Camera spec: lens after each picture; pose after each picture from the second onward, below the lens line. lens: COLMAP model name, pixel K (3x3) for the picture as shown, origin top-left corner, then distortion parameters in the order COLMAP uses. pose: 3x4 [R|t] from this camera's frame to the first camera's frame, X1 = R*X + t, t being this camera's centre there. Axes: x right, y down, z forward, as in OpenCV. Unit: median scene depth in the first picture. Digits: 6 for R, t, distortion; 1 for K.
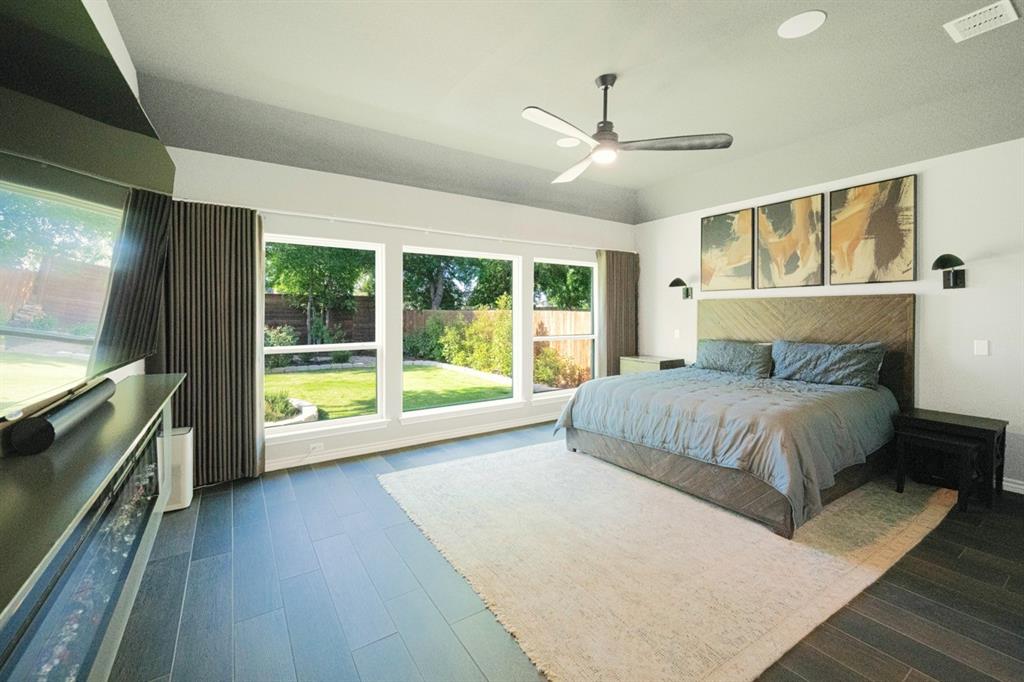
lens RADIAL K [[421.4, 0, 518.7], [0, 421.4, 323.9], [0, 0, 1]] dist [0.003400, 0.000115]
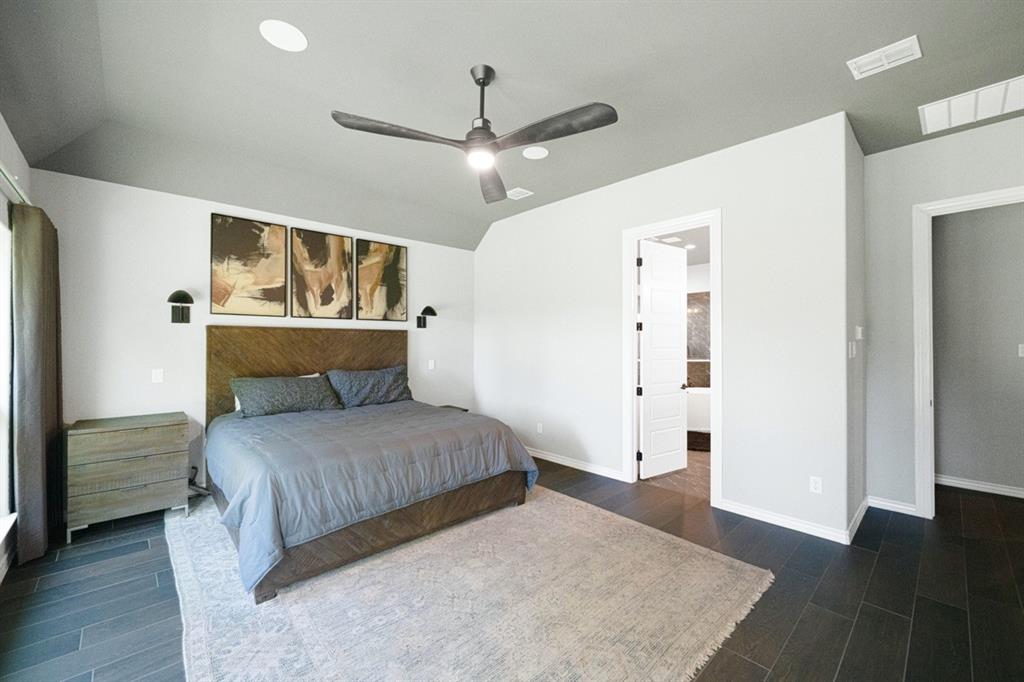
lens RADIAL K [[424.0, 0, 504.5], [0, 424.0, 340.2], [0, 0, 1]] dist [-0.000880, -0.000091]
pose [[-0.158427, 0.011294, 0.987306, -0.462959], [0.027994, 0.999584, -0.006942, -0.016263], [-0.986974, 0.026539, -0.158677, 0.787564]]
